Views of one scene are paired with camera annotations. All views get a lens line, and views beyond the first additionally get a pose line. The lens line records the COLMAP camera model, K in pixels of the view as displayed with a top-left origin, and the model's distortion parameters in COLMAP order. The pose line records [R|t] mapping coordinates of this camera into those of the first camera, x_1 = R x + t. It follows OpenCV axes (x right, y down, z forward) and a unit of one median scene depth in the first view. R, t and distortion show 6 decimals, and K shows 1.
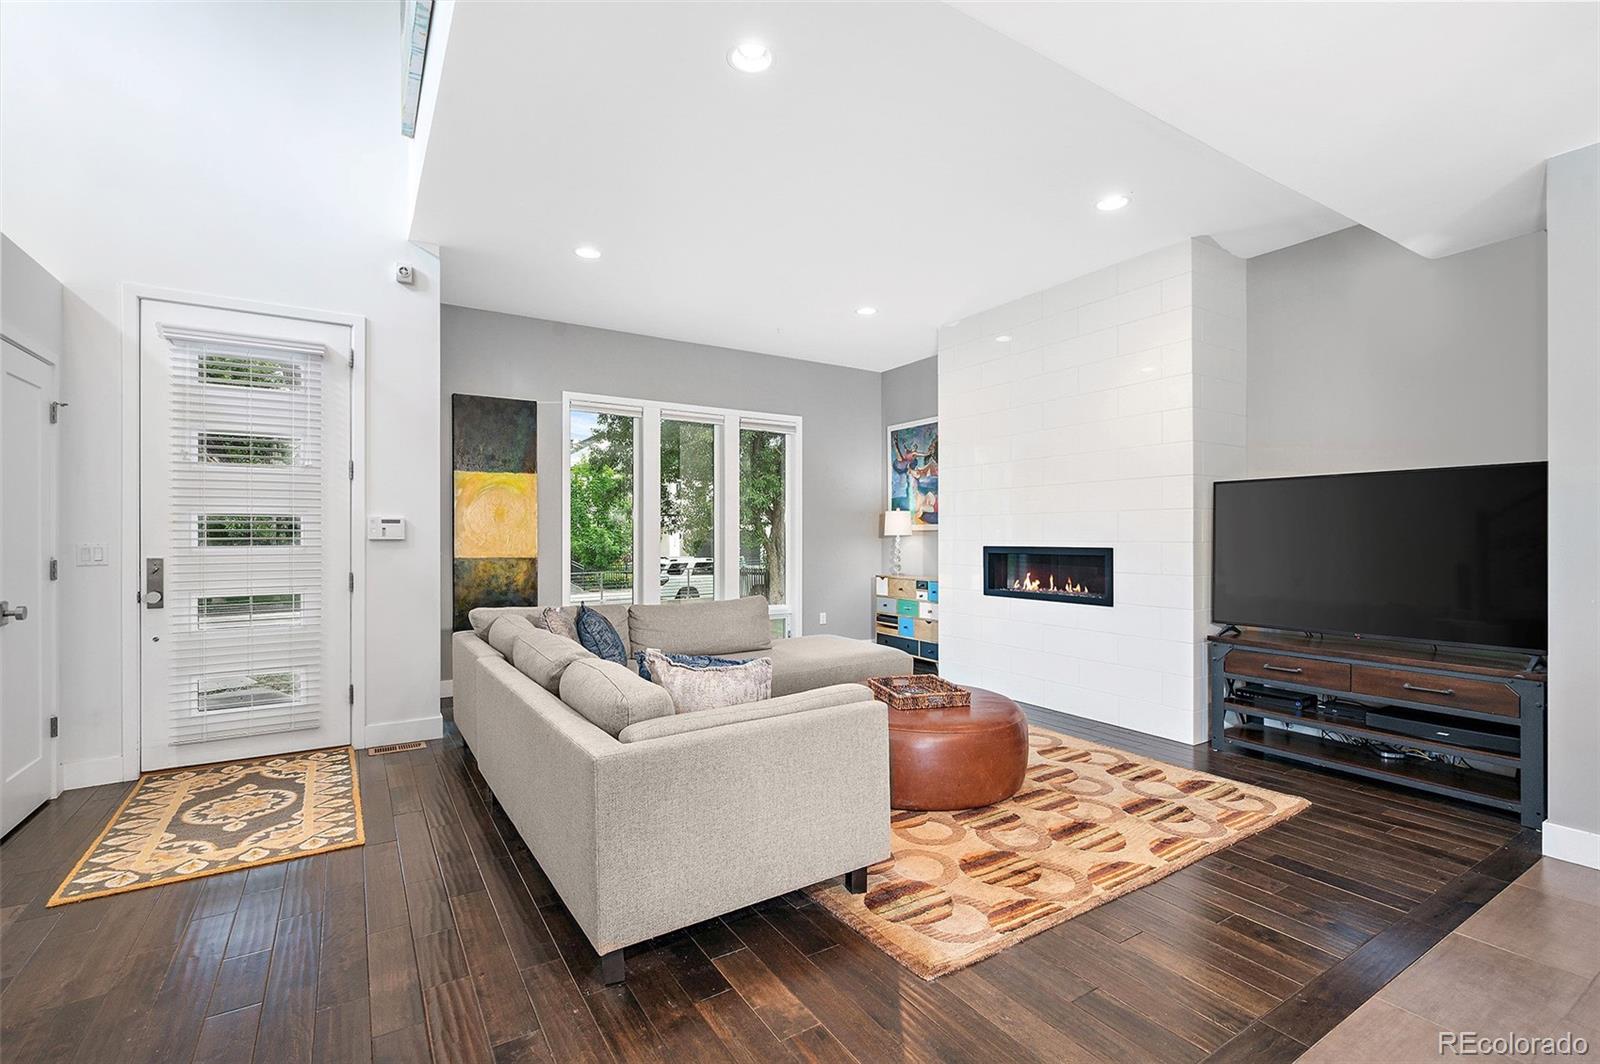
lens RADIAL K [[717.9, 0, 801.3], [0, 717.9, 537.5], [0, 0, 1]] dist [0.001033, 0.000037]
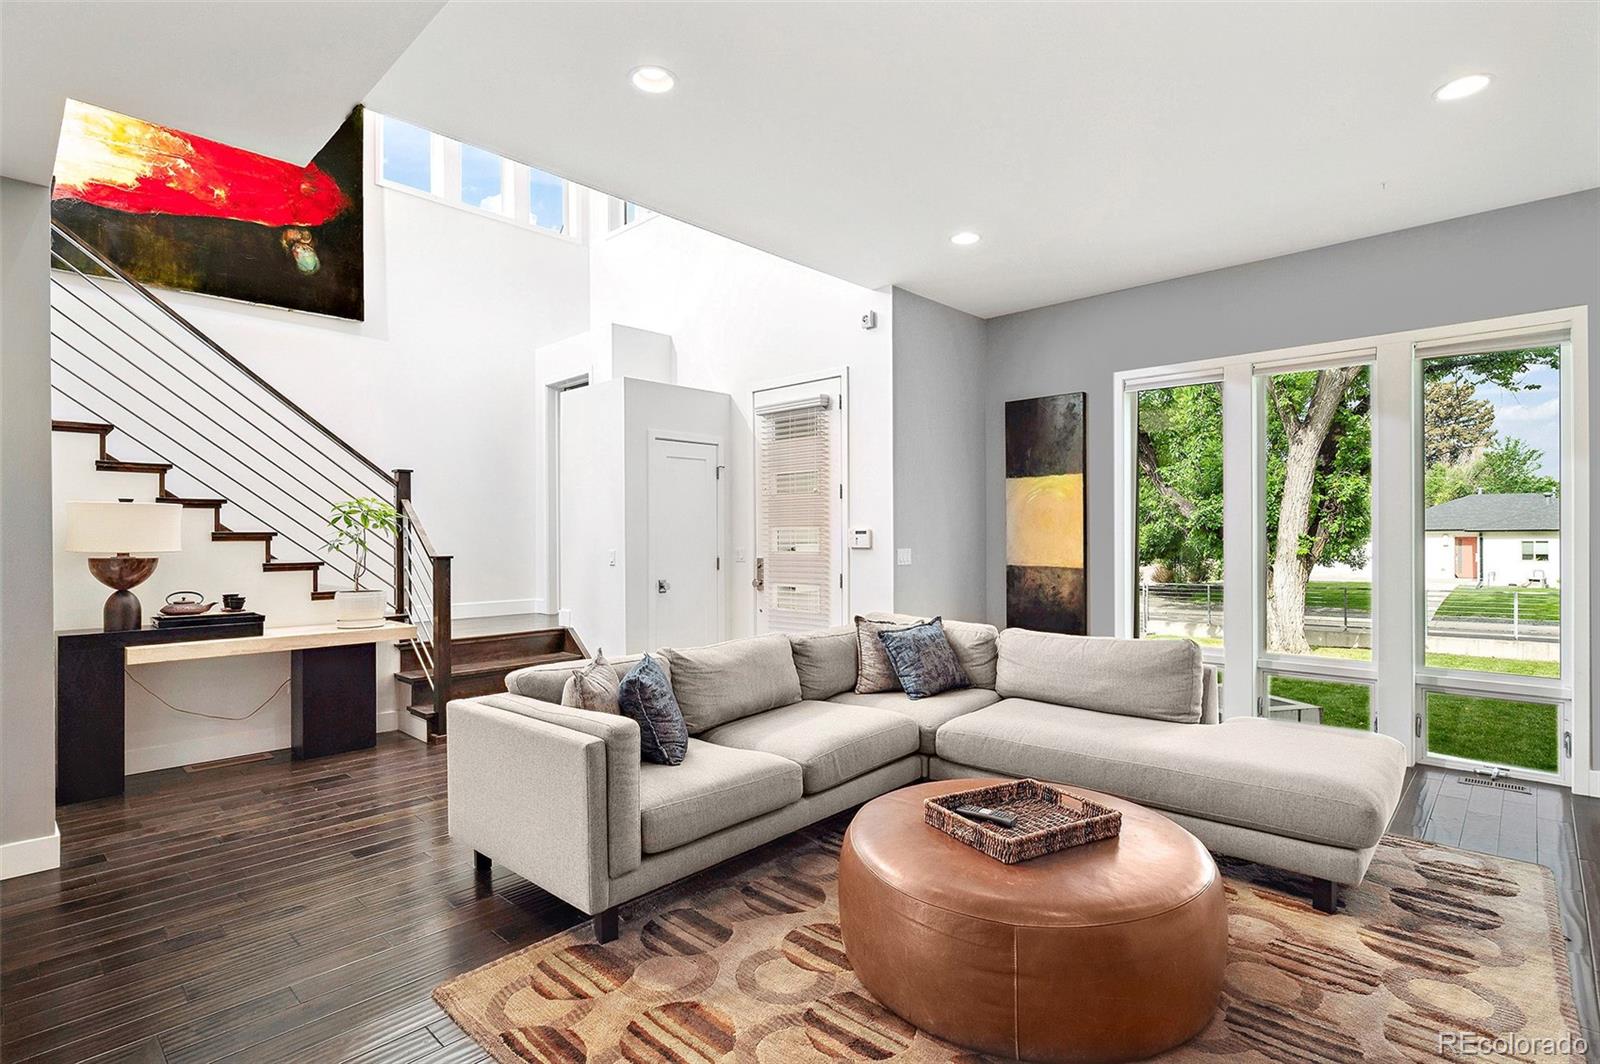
lens RADIAL K [[778.1, 0, 802.6], [0, 778.1, 541.7], [0, 0, 1]] dist [-0.003118, 0.000205]
pose [[0.245338, 0.009192, -0.969394, 0.524649], [0.001684, 0.999949, 0.009908, -0.015797], [0.969436, -0.004063, 0.245310, 0.471086]]
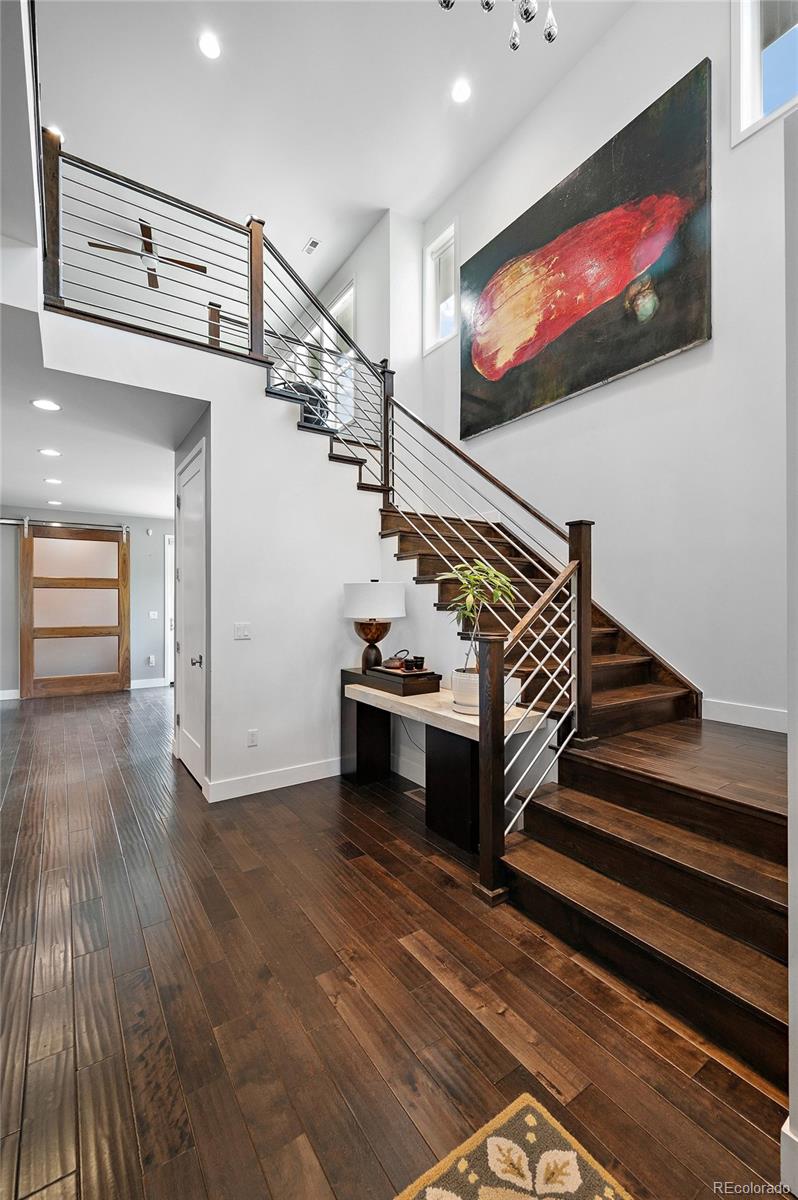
lens RADIAL K [[499.1, 0, 397.7], [0, 499.1, 602.3], [0, 0, 1]] dist [-0.001471, -0.000563]
pose [[-0.999688, 0.000757, -0.024972, -0.409548], [0.000719, 0.999999, 0.001510, -0.021245], [0.024973, 0.001492, -0.999687, 0.711727]]
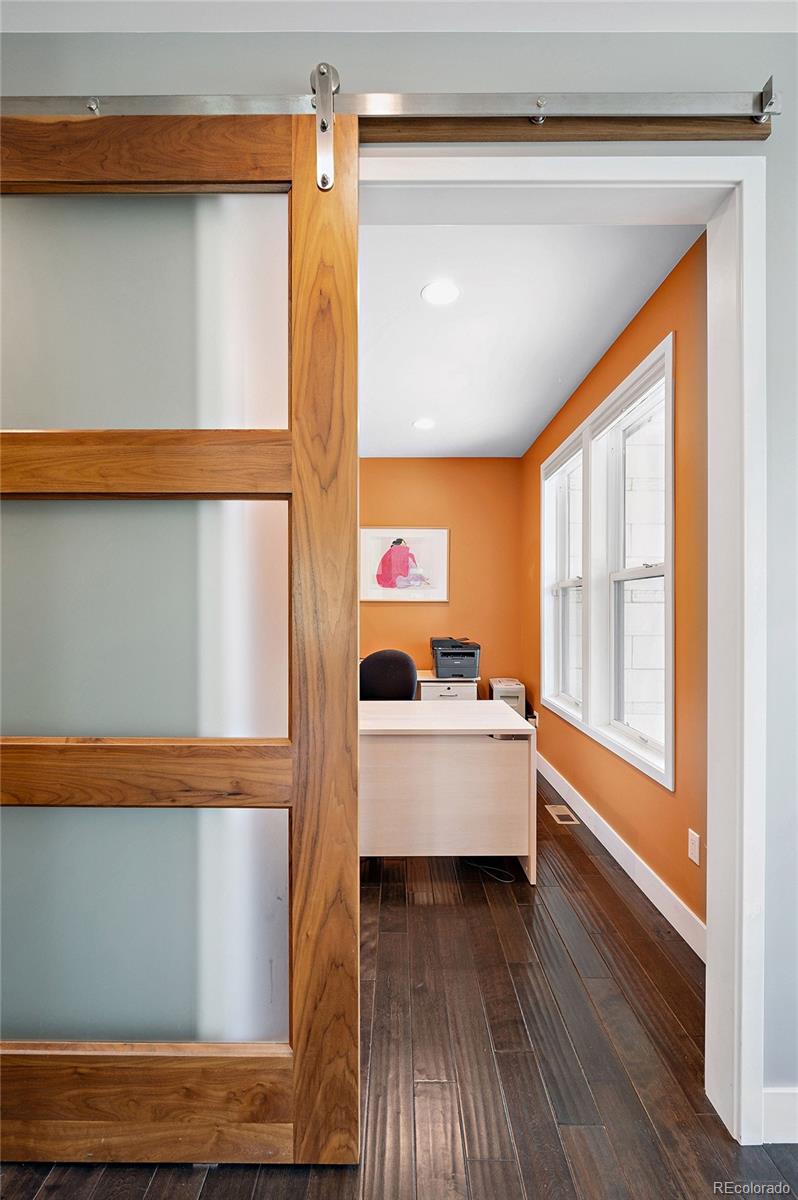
lens RADIAL K [[512.7, 0, 397.7], [0, 512.7, 620.5], [0, 0, 1]] dist [-0.001490, -0.000421]
pose [[-0.838848, -0.005632, 0.544336, 0.208192], [0.003996, 0.999856, 0.016504, -0.006705], [-0.544351, 0.016019, -0.838705, -0.607606]]
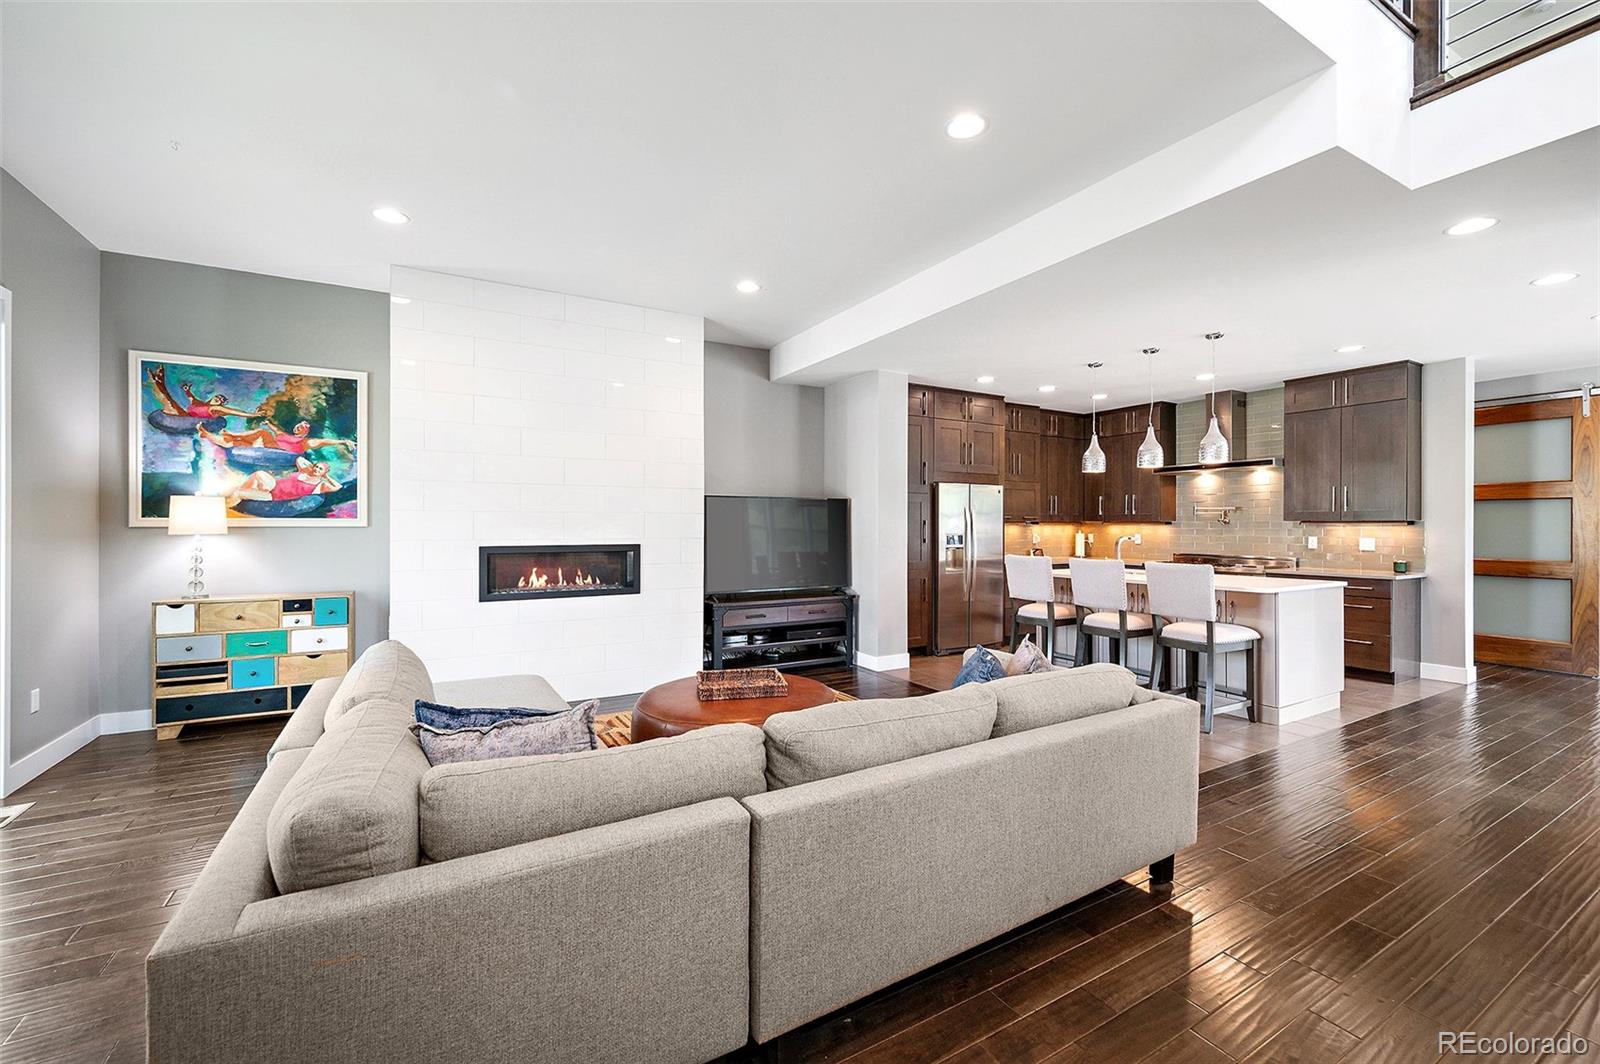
lens RADIAL K [[662.3, 0, 799.6], [0, 662.3, 525.3], [0, 0, 1]] dist [0.020132, -0.010452]
pose [[0.049189, -0.001958, 0.998788, -0.581884], [0.000671, 0.999998, 0.001927, -0.016289], [-0.998789, 0.000576, 0.049190, 0.611966]]
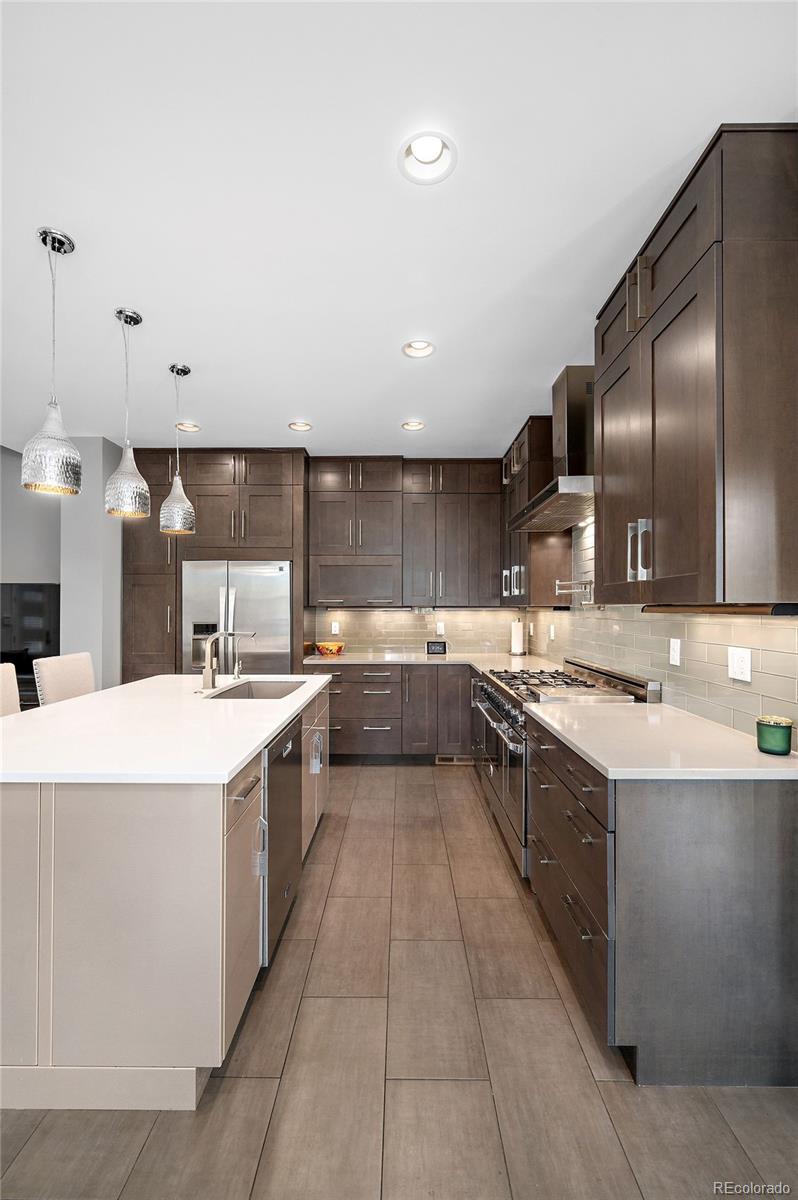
lens RADIAL K [[499.1, 0, 397.7], [0, 499.1, 602.3], [0, 0, 1]] dist [-0.001471, -0.000563]
pose [[0.548196, 0.008474, 0.836307, 0.189119], [-0.000714, 0.999953, -0.009664, -0.020102], [-0.836350, 0.004701, 0.548176, -0.287001]]
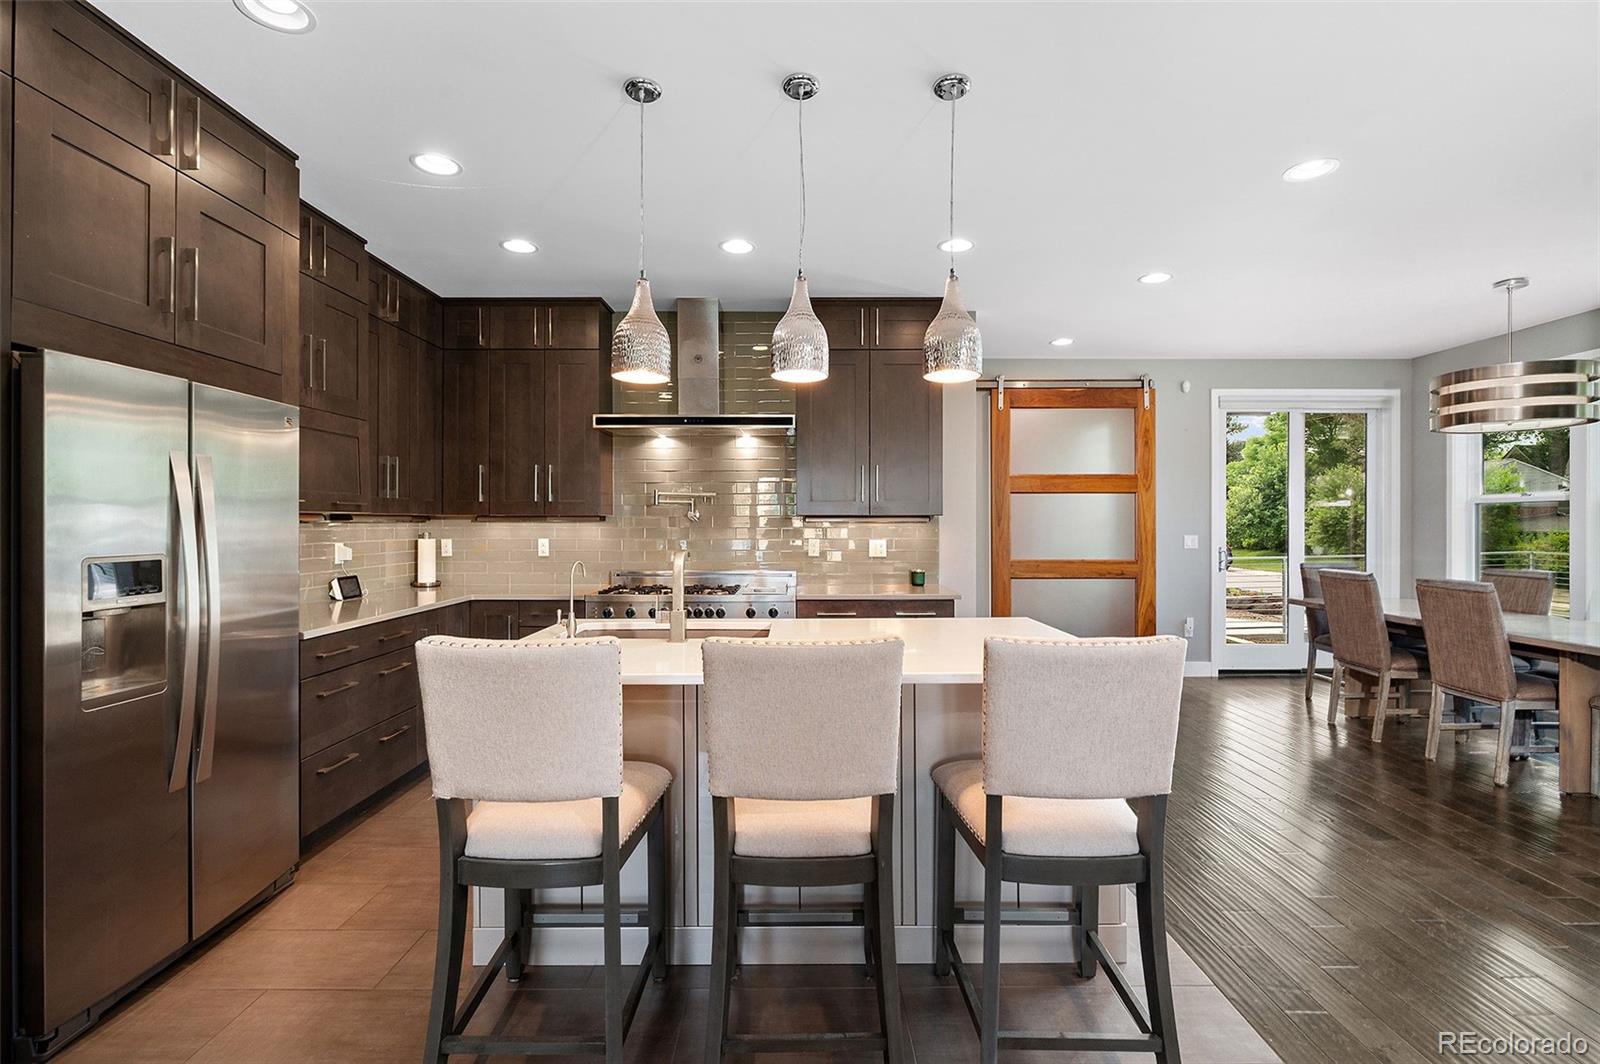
lens RADIAL K [[714.9, 0, 799.0], [0, 714.9, 520.3], [0, 0, 1]] dist [-0.032277, 0.000116]
pose [[-0.840034, 0.000932, 0.542533, 0.206324], [0.001043, 0.999999, -0.000102, -0.015574], [-0.542532, 0.000480, -0.840035, 0.488489]]
